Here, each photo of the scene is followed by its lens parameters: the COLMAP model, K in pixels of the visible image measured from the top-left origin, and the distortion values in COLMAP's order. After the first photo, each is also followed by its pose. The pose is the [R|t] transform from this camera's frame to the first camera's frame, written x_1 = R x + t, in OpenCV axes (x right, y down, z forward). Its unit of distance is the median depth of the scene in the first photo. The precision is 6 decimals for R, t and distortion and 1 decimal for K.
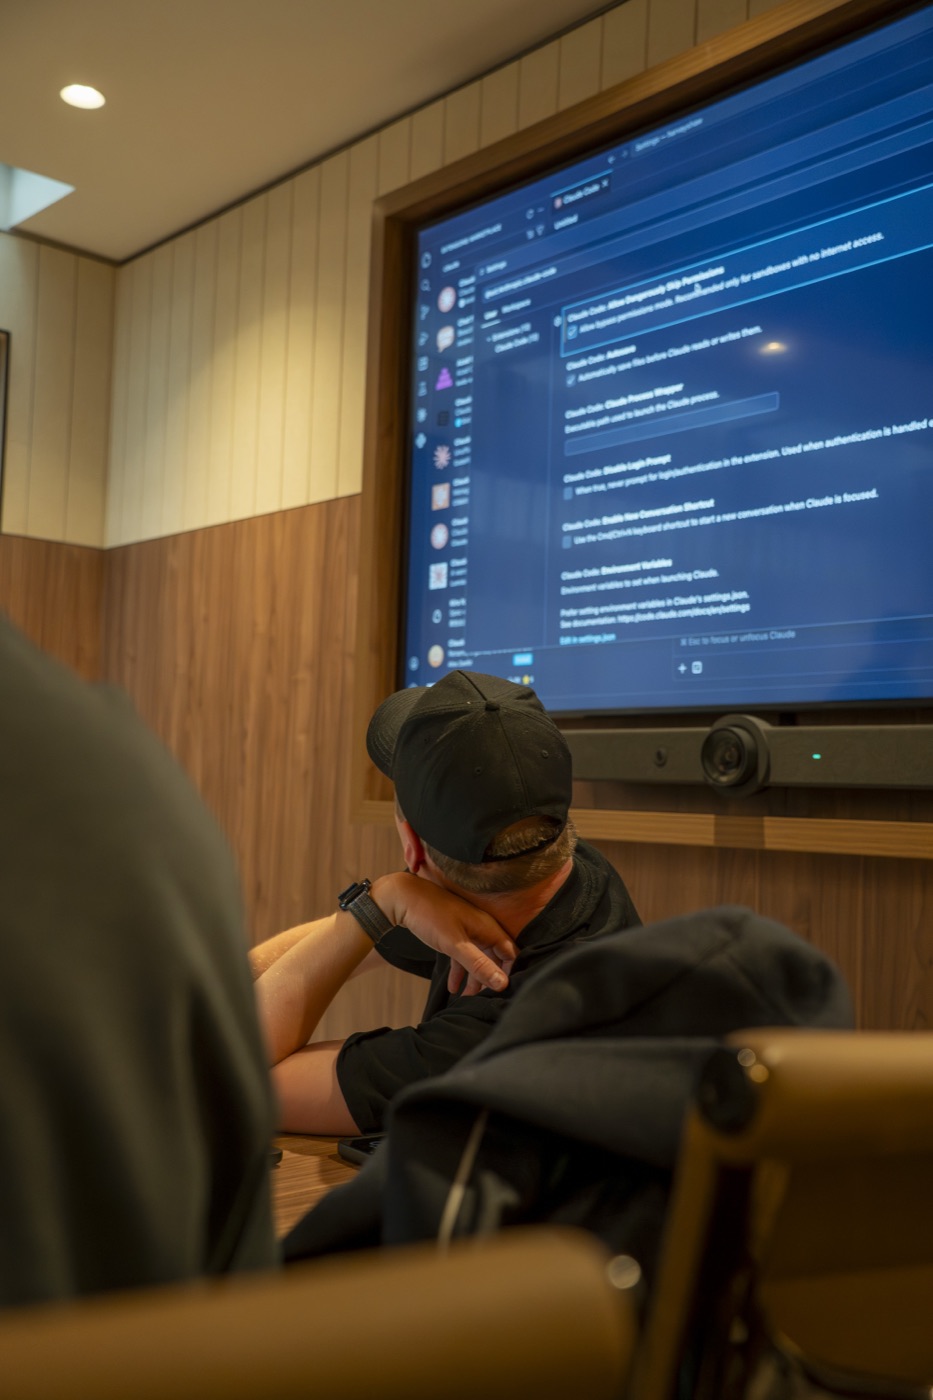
lens RADIAL K [[1455.7, 0, 468.3], [0, 1455.7, 692.9], [0, 0, 1]] dist [0.072373, 0.000000]
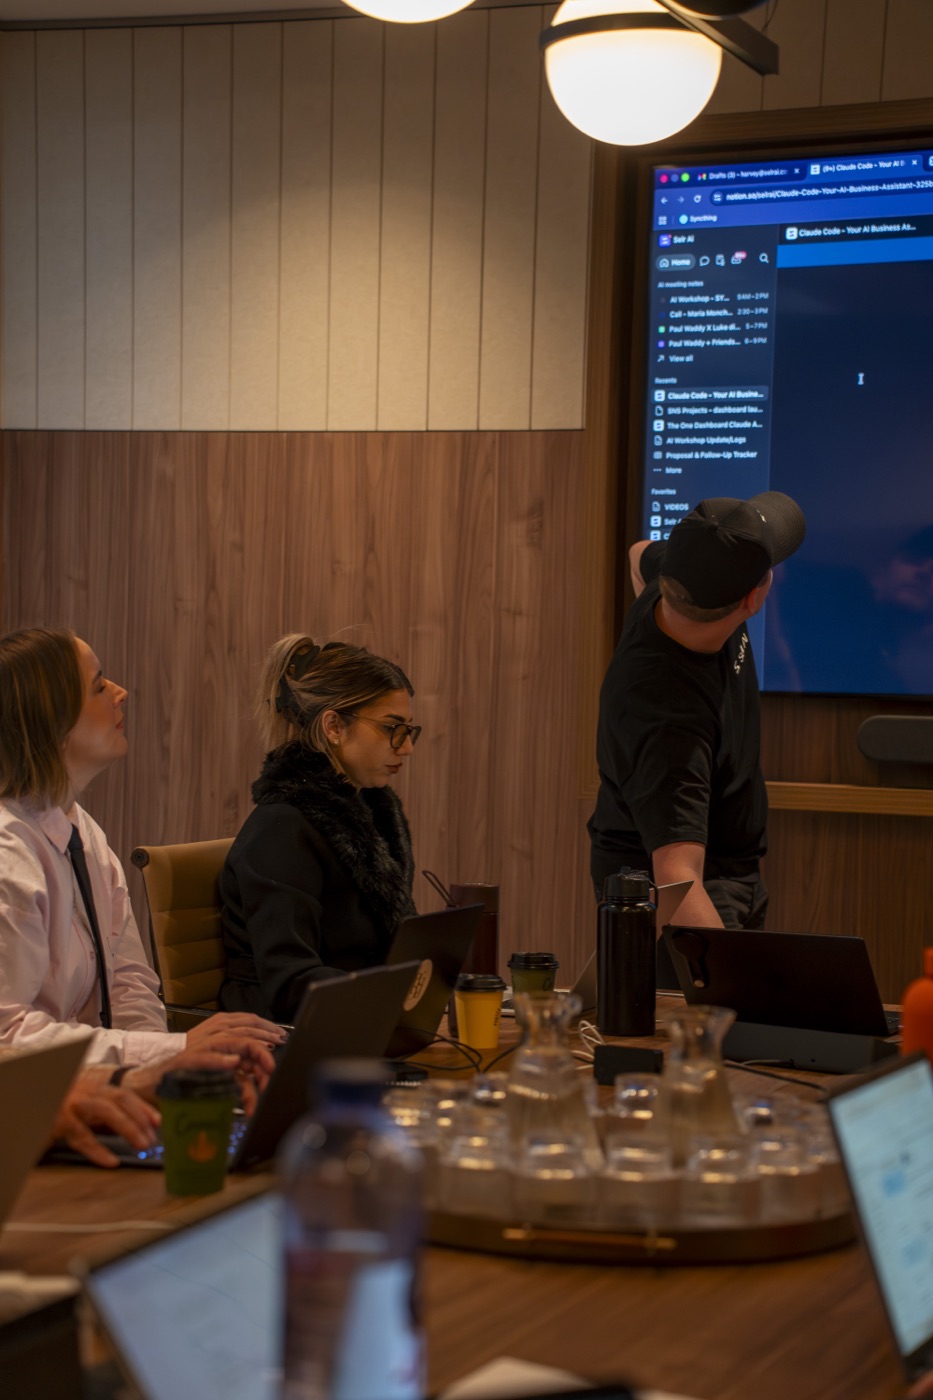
lens RADIAL K [[2995.0, 0, 469.7], [0, 2995.0, 720.1], [0, 0, 1]] dist [0.584017, 0.000000]
pose [[0.894461, -0.017431, 0.446805, -0.895163], [-0.030080, 0.994631, 0.099020, -0.135977], [-0.446132, -0.102010, 0.889134, -0.631405]]
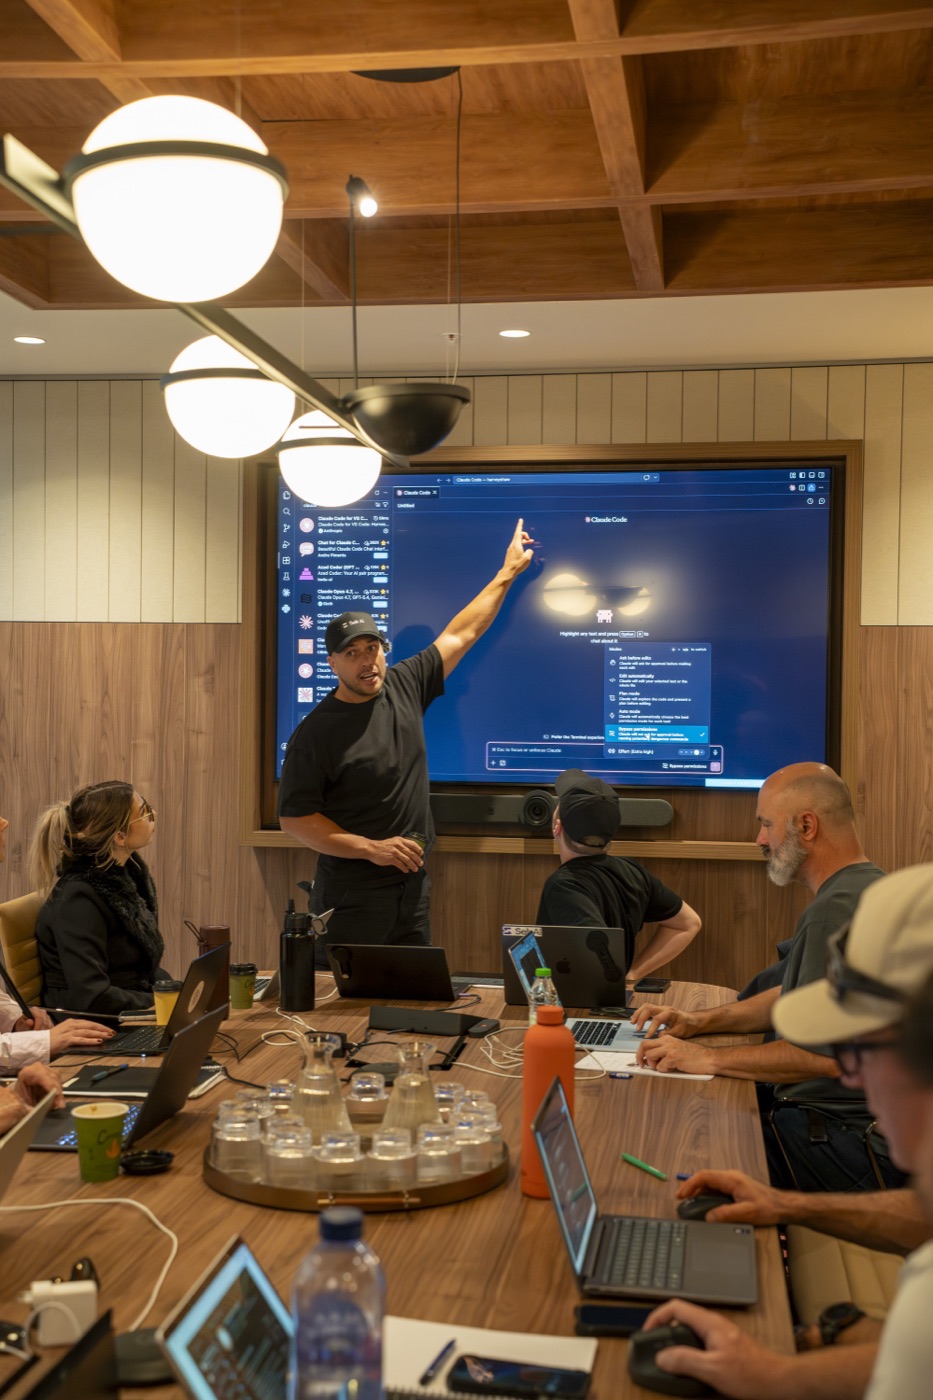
lens RADIAL K [[1742.4, 0, 482.0], [0, 1742.4, 703.0], [0, 0, 1]] dist [0.140164, 0.000000]
pose [[0.770092, -0.024249, 0.637472, -0.957661], [-0.035118, 0.996151, 0.080317, -0.200905], [-0.636966, -0.084239, 0.766276, -0.551963]]
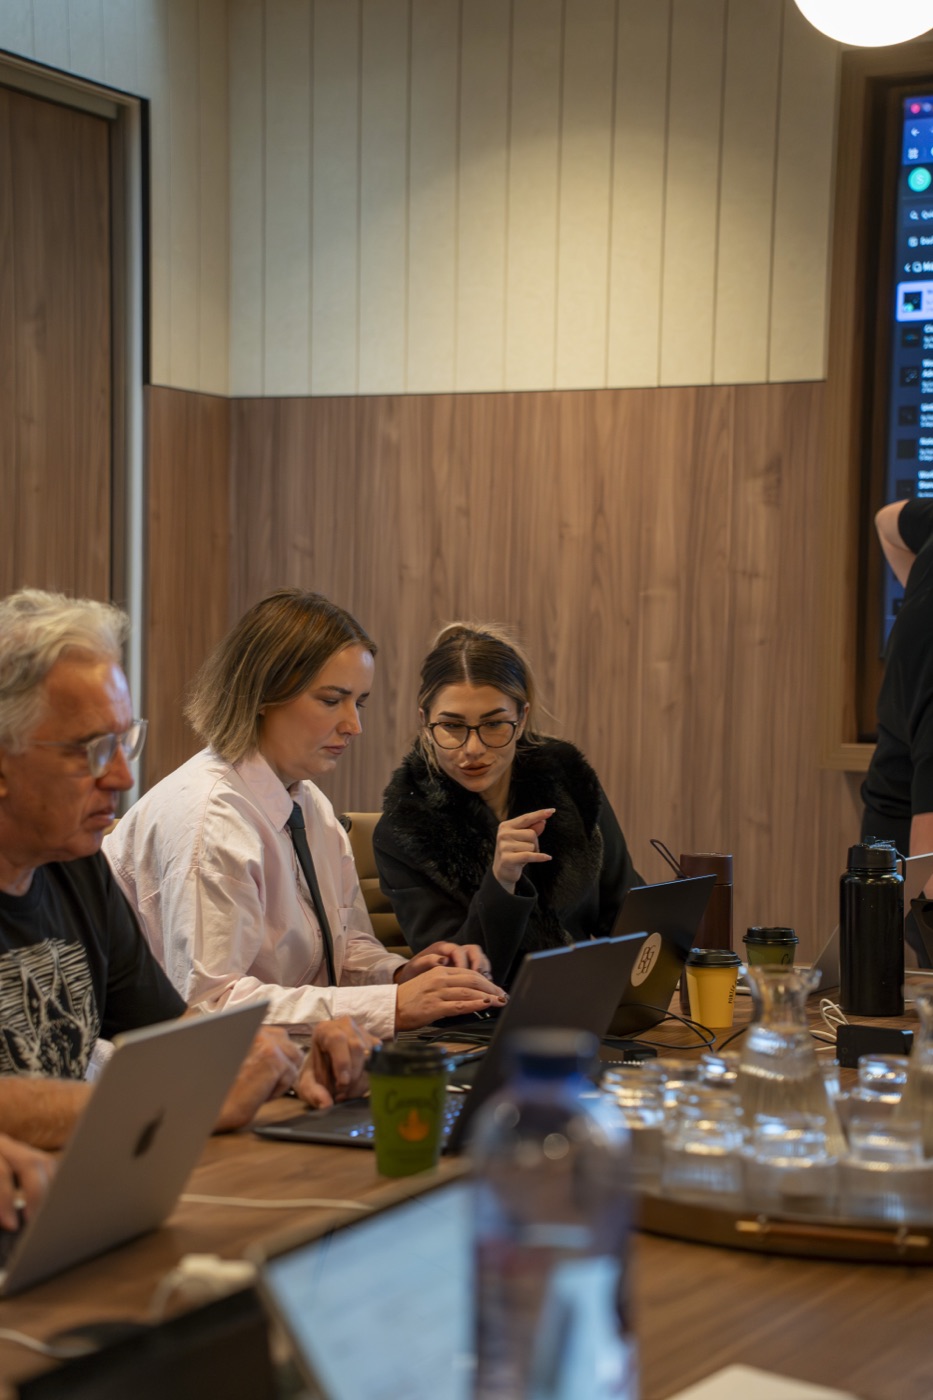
lens RADIAL K [[2995.0, 0, 448.5], [0, 2995.0, 719.0], [0, 0, 1]] dist [0.584017, 0.000000]
pose [[0.930010, -0.025478, 0.366649, -0.864022], [-0.014534, 0.994264, 0.105957, -0.121490], [-0.367245, -0.103870, 0.924306, -0.581622]]
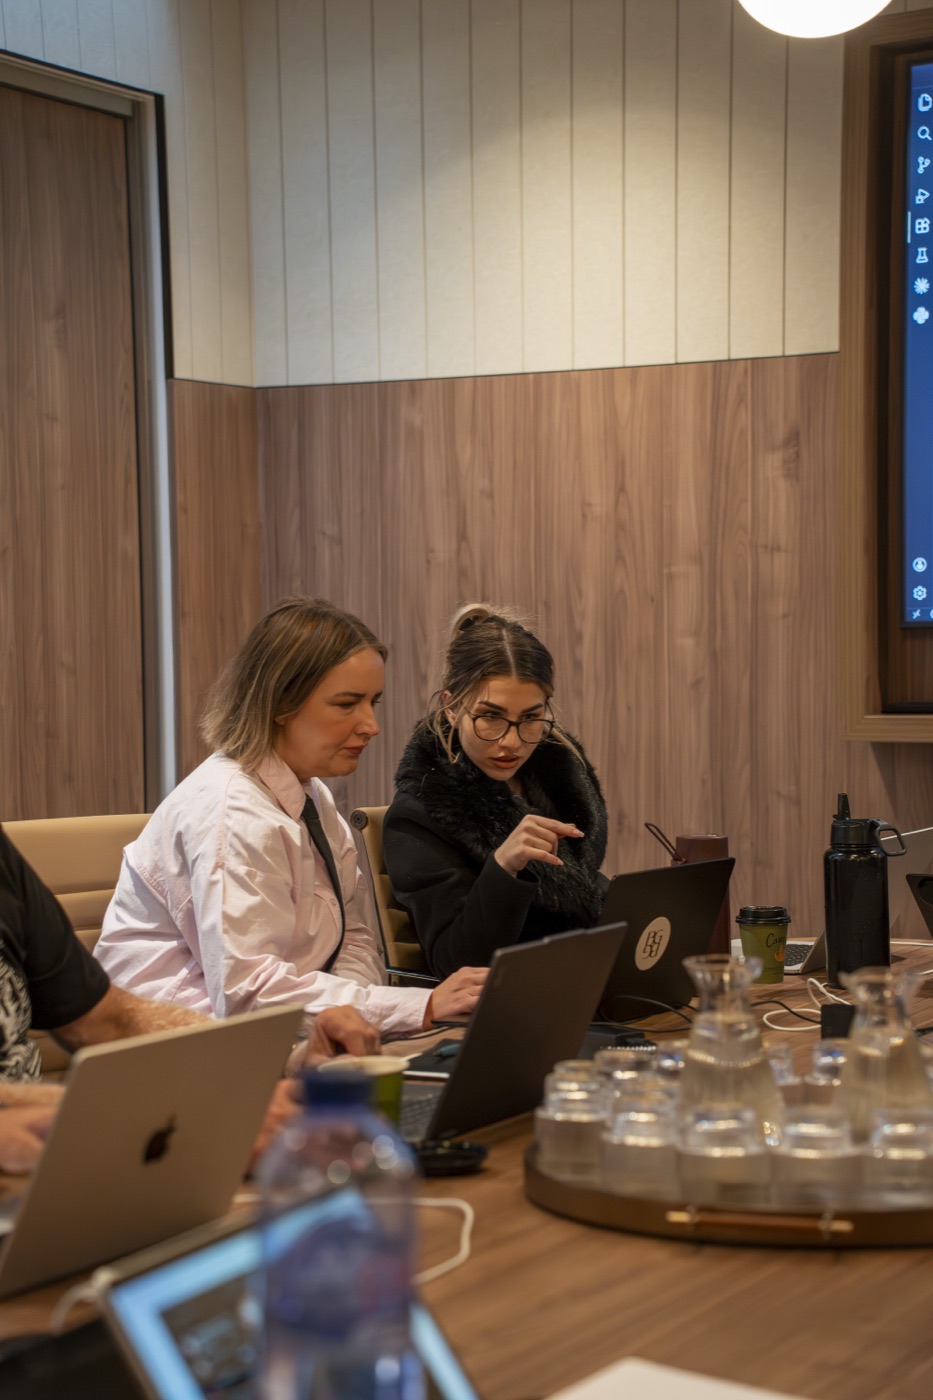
lens RADIAL K [[2995.0, 0, 452.9], [0, 2995.0, 727.0], [0, 0, 1]] dist [0.584017, 0.000000]
pose [[0.940481, -0.059374, 0.334620, -0.826950], [0.019723, 0.992497, 0.120671, -0.134151], [-0.339274, -0.106889, 0.934595, -0.609369]]
